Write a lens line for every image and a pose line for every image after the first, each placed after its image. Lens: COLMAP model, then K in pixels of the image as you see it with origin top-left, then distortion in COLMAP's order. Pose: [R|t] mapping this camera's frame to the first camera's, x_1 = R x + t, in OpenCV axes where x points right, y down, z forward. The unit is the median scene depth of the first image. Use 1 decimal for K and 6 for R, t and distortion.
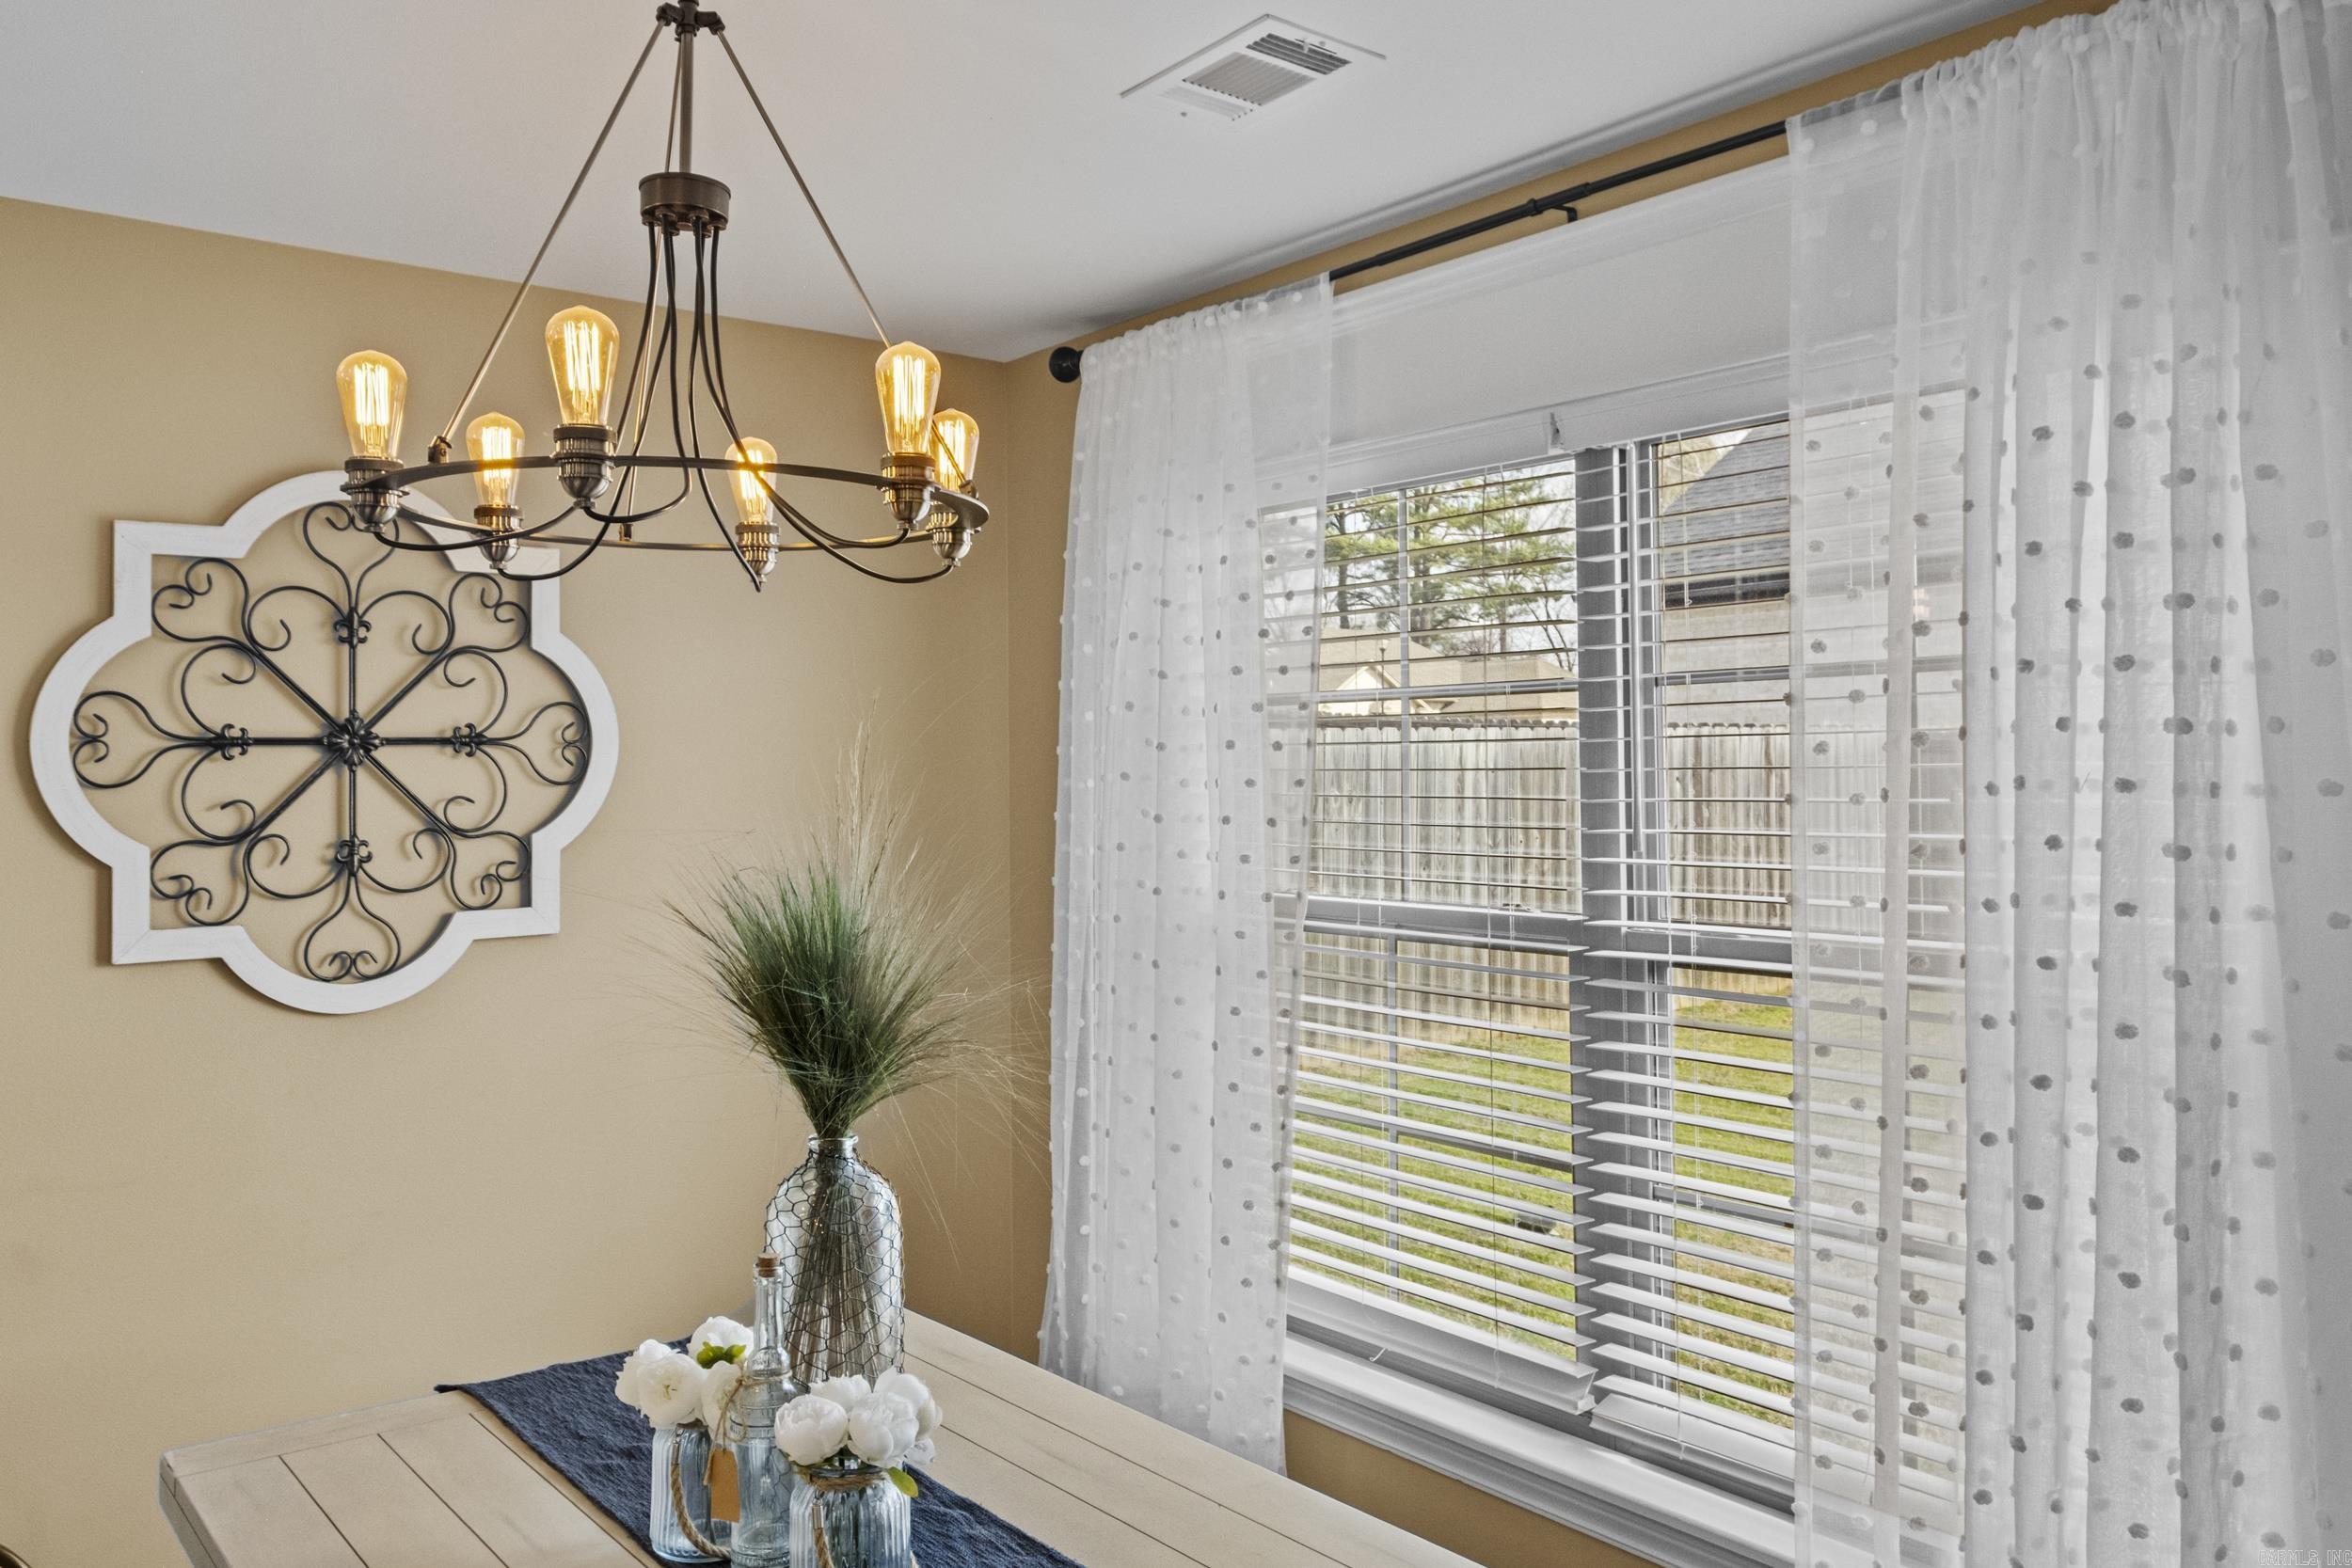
lens RADIAL K [[1762.2, 0, 1173.4], [0, 1762.2, 720.5], [0, 0, 1]] dist [-0.034222, 0.064623]
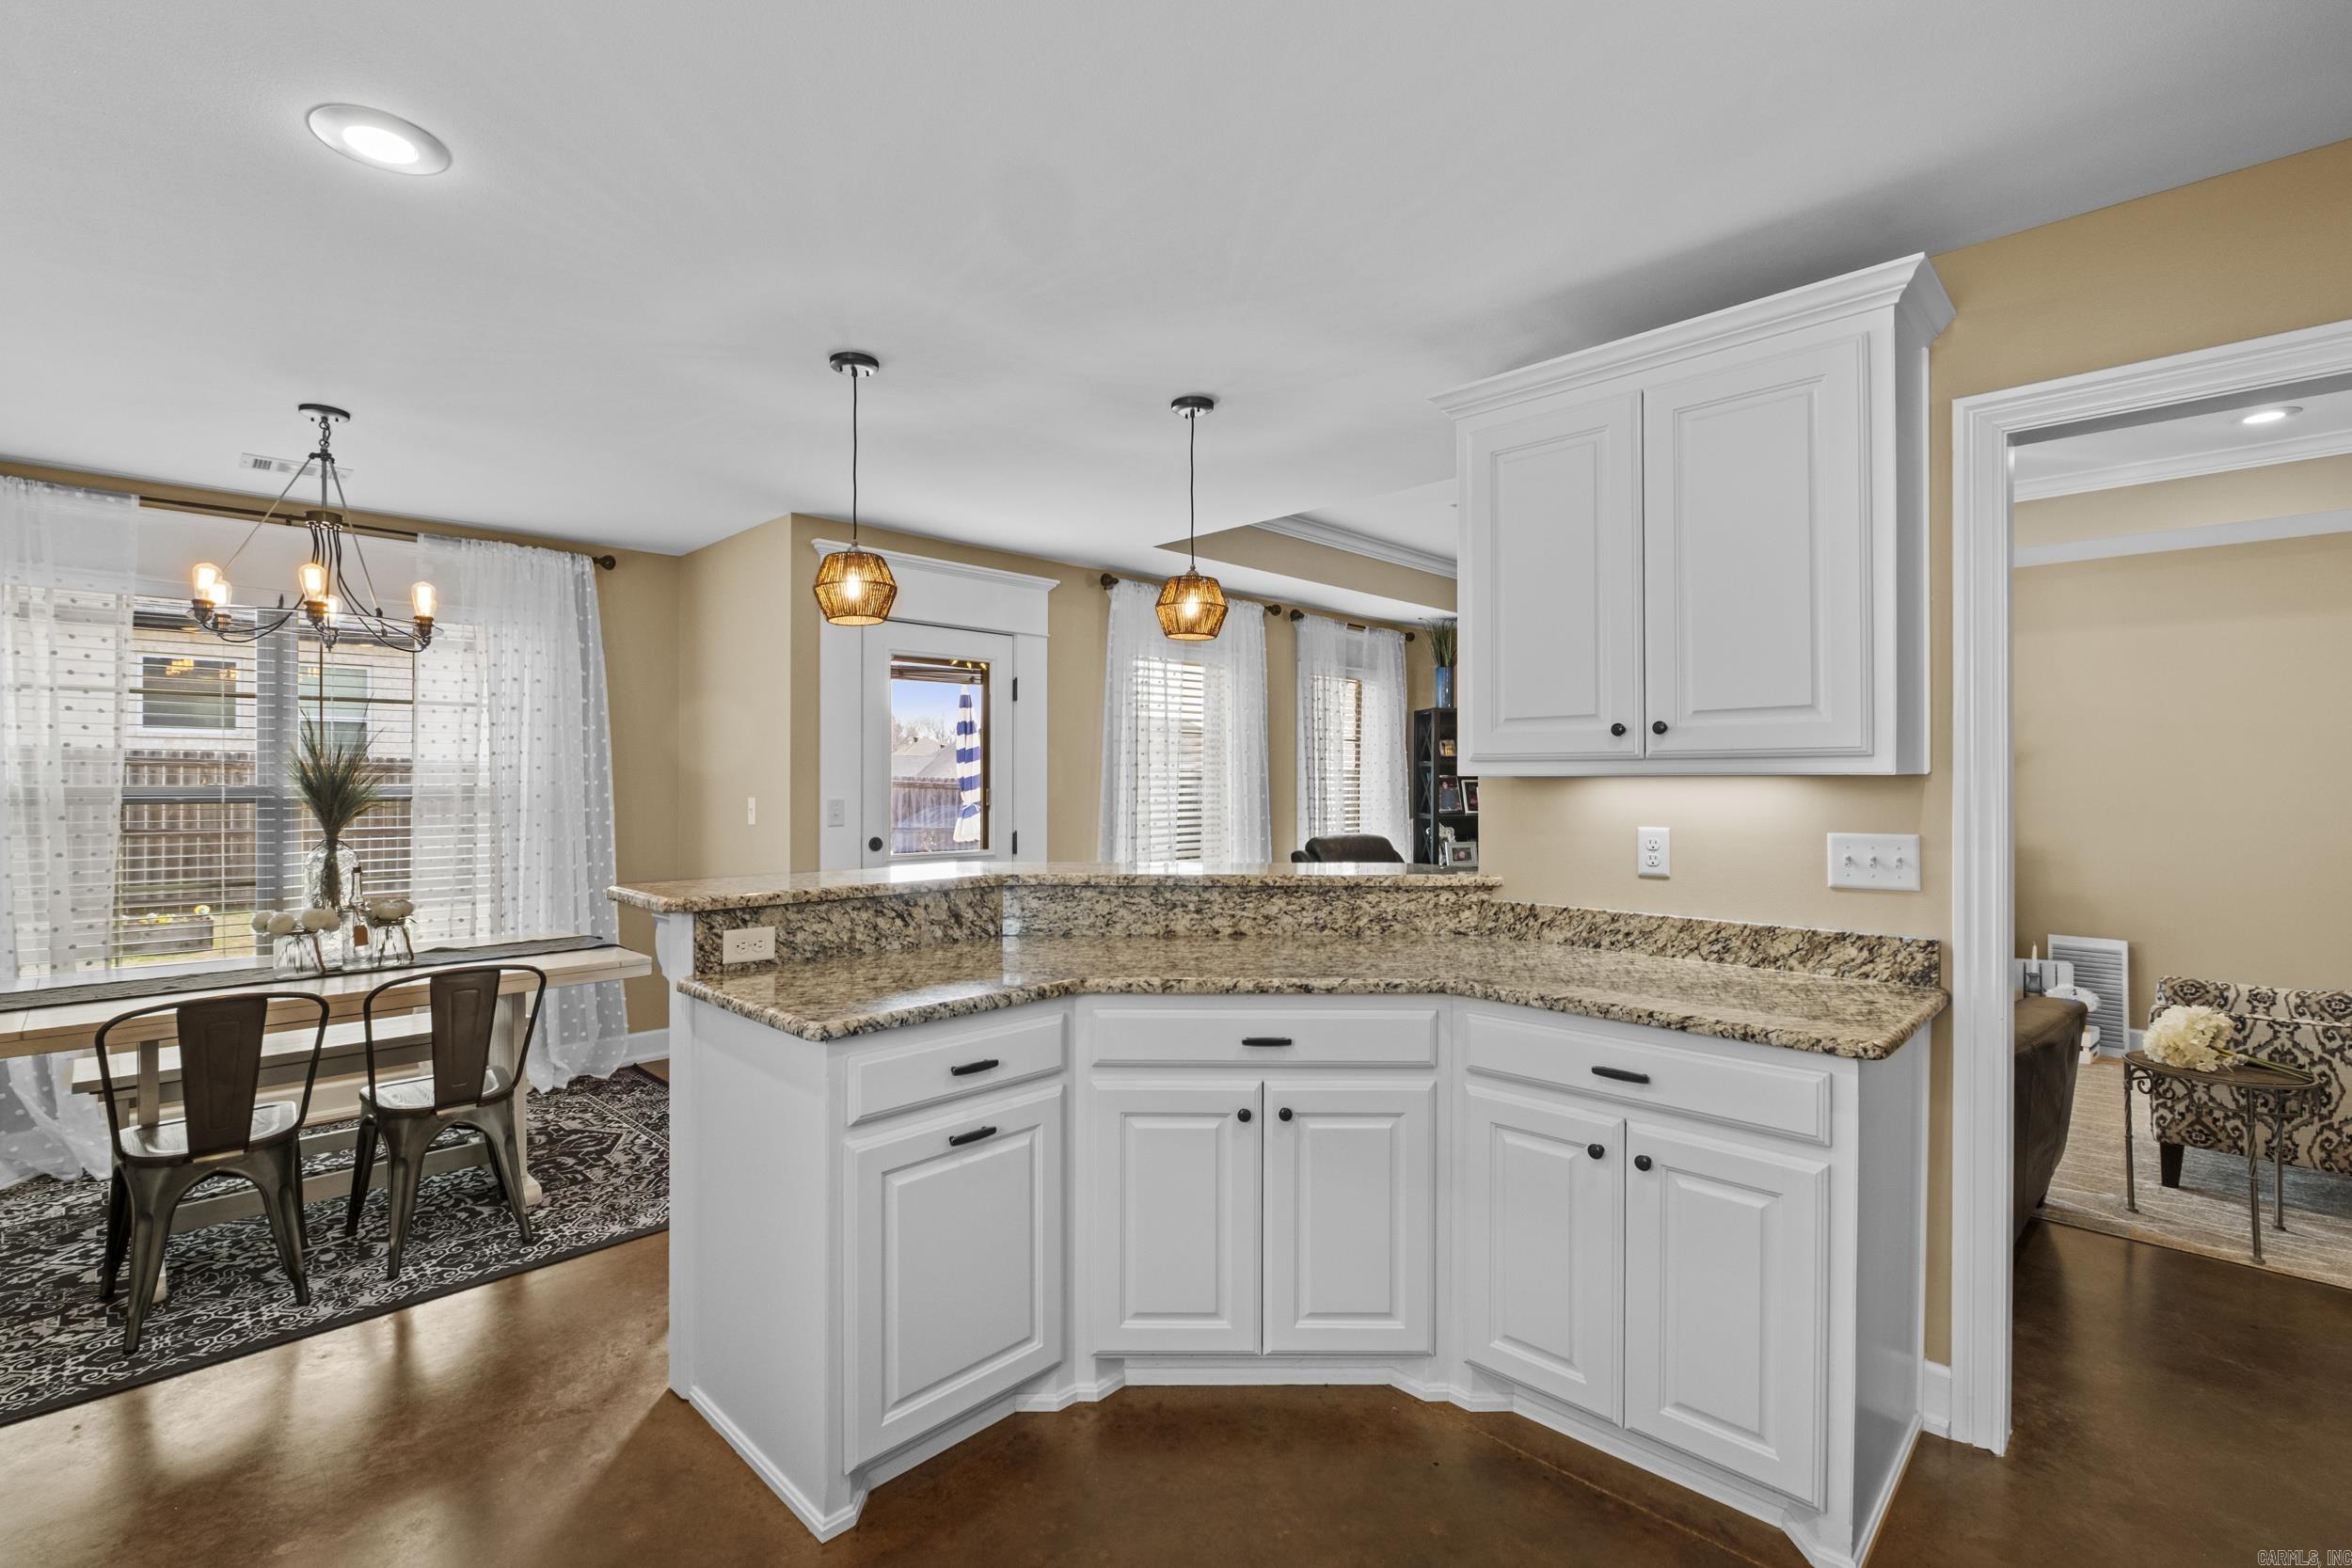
lens RADIAL K [[1046.0, 0, 1156.3], [0, 1046.0, 779.1], [0, 0, 1]] dist [-0.007087, -0.000229]
pose [[-0.109658, 0.007420, 0.993942, -1.370989], [-0.030569, 0.999474, -0.010834, 0.073707], [-0.993499, -0.031572, -0.109373, -0.135507]]
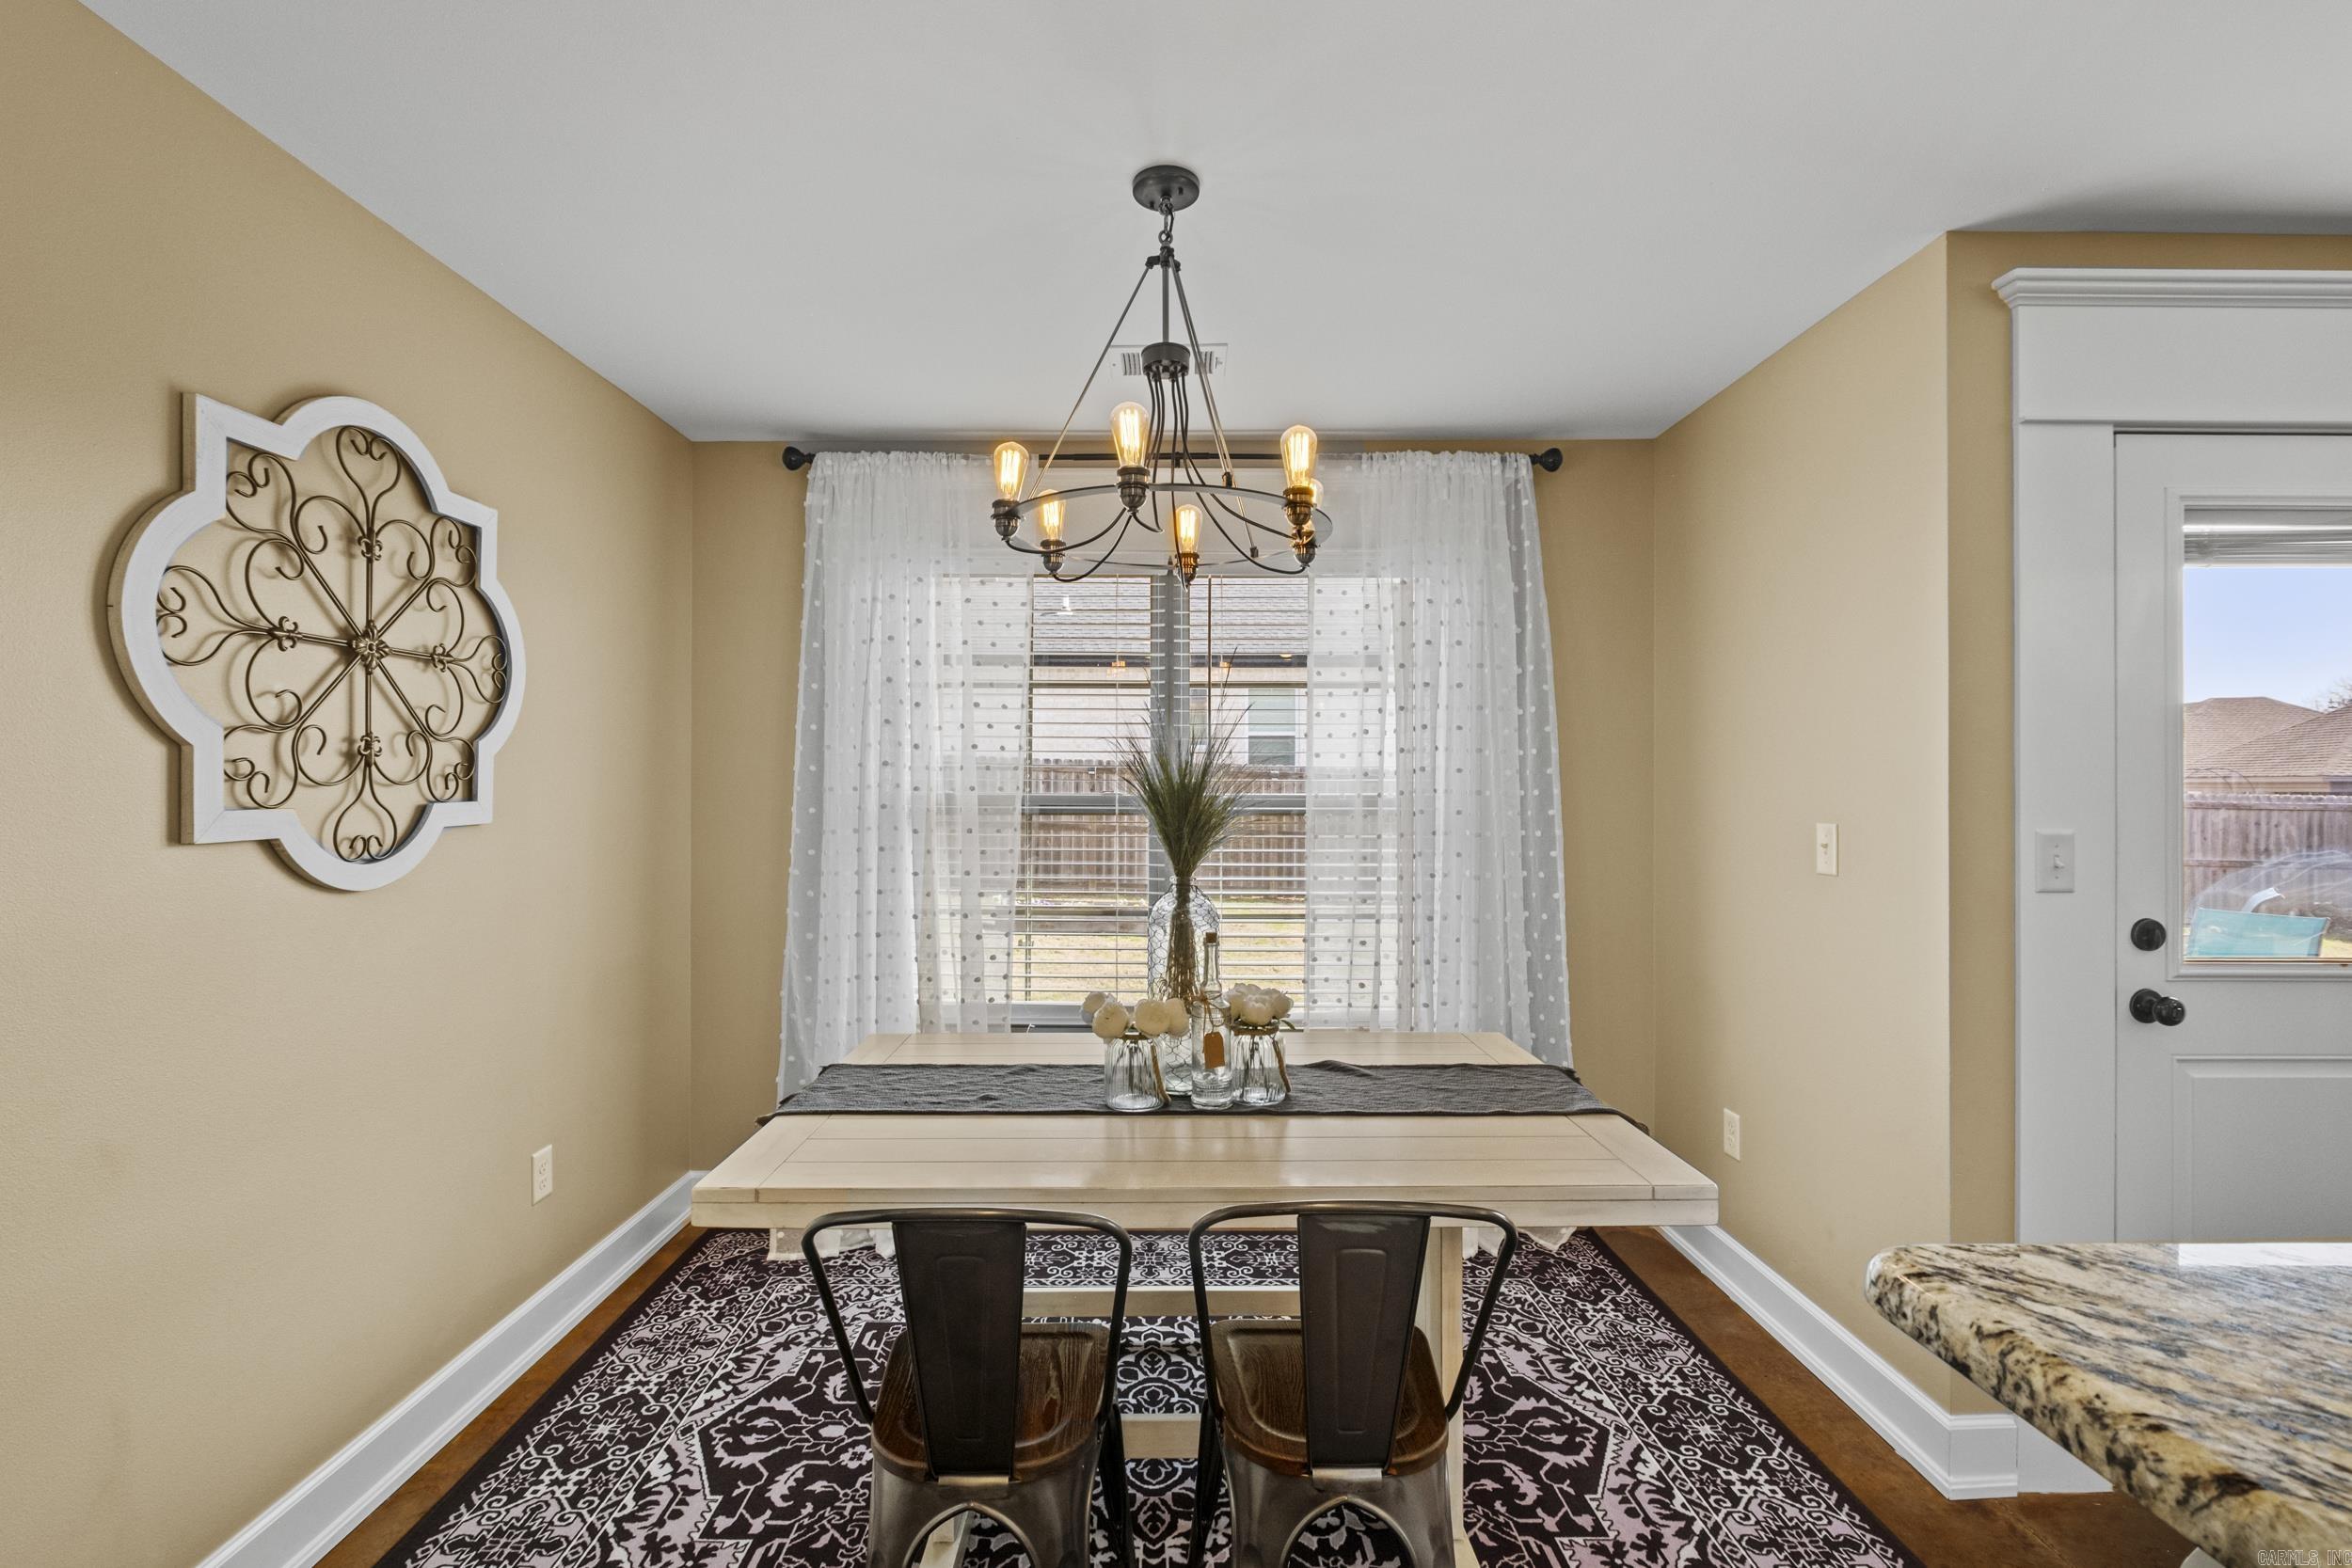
lens RADIAL K [[1021.4, 0, 1158.7], [0, 1021.4, 779.1], [0, 0, 1]] dist [-0.005160, -0.000511]
pose [[0.627836, 0.014349, 0.778214, -0.689790], [-0.031240, 0.999489, 0.006774, 0.079716], [-0.777719, -0.028564, 0.627963, 0.212283]]
